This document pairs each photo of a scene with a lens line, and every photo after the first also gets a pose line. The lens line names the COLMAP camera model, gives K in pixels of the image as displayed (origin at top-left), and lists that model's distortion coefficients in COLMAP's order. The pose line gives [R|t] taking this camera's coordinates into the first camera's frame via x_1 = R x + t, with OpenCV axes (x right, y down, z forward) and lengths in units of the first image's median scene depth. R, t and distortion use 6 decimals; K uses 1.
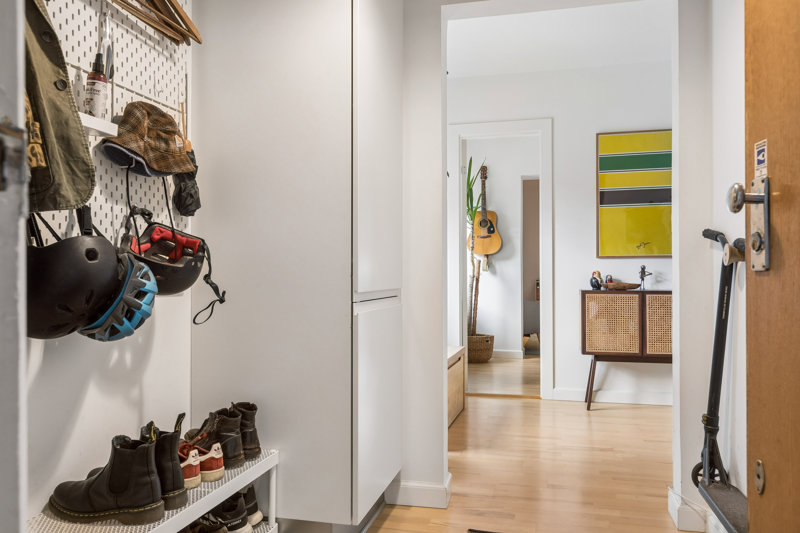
lens RADIAL K [[621.2, 0, 400.0], [0, 621.2, 266.5], [0, 0, 1]] dist [-0.001523, -0.000154]
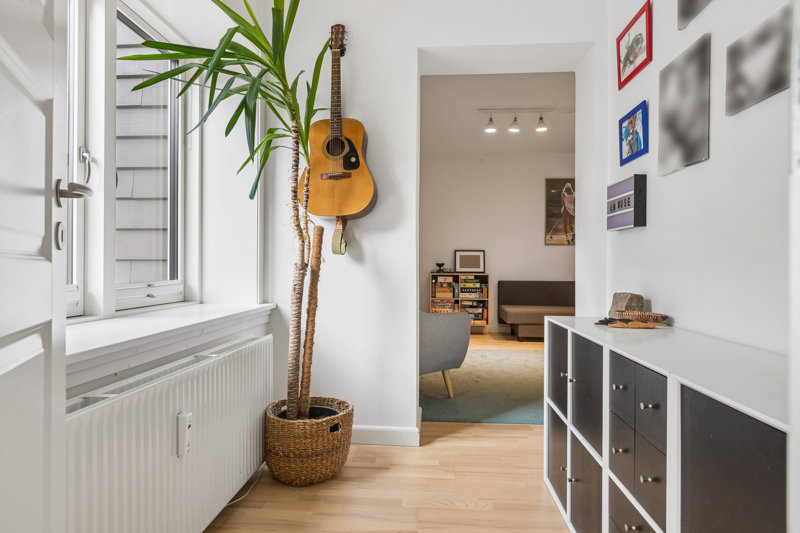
lens RADIAL K [[452.3, 0, 403.1], [0, 452.3, 262.7], [0, 0, 1]] dist [-0.002935, -0.000344]
pose [[0.987097, 0.002810, 0.160096, 0.131653], [-0.003380, 0.999989, 0.003287, 0.012491], [-0.160085, -0.003785, 0.987096, 0.675712]]
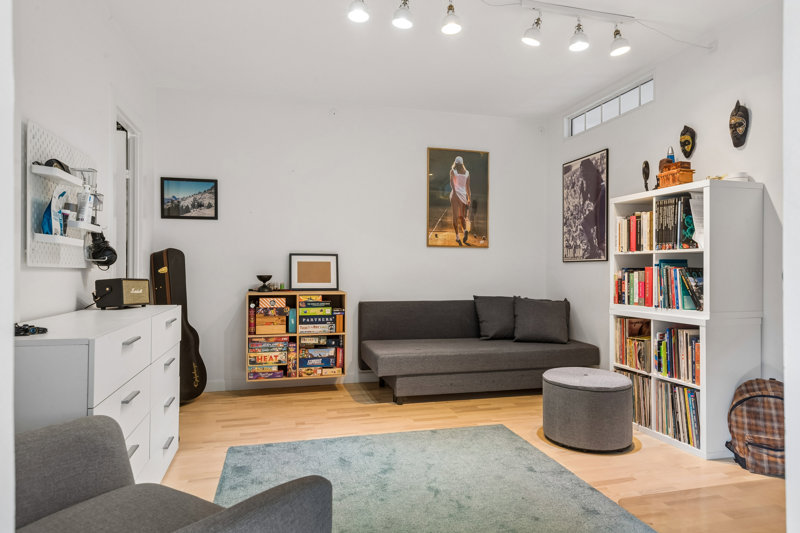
lens RADIAL K [[486.4, 0, 400.0], [0, 486.4, 266.5], [0, 0, 1]] dist [0.000211, -0.000036]
pose [[0.882323, 0.003455, 0.470632, 0.157442], [-0.003062, 0.999994, -0.001602, 0.010687], [-0.470635, -0.000028, 0.882328, 0.761926]]
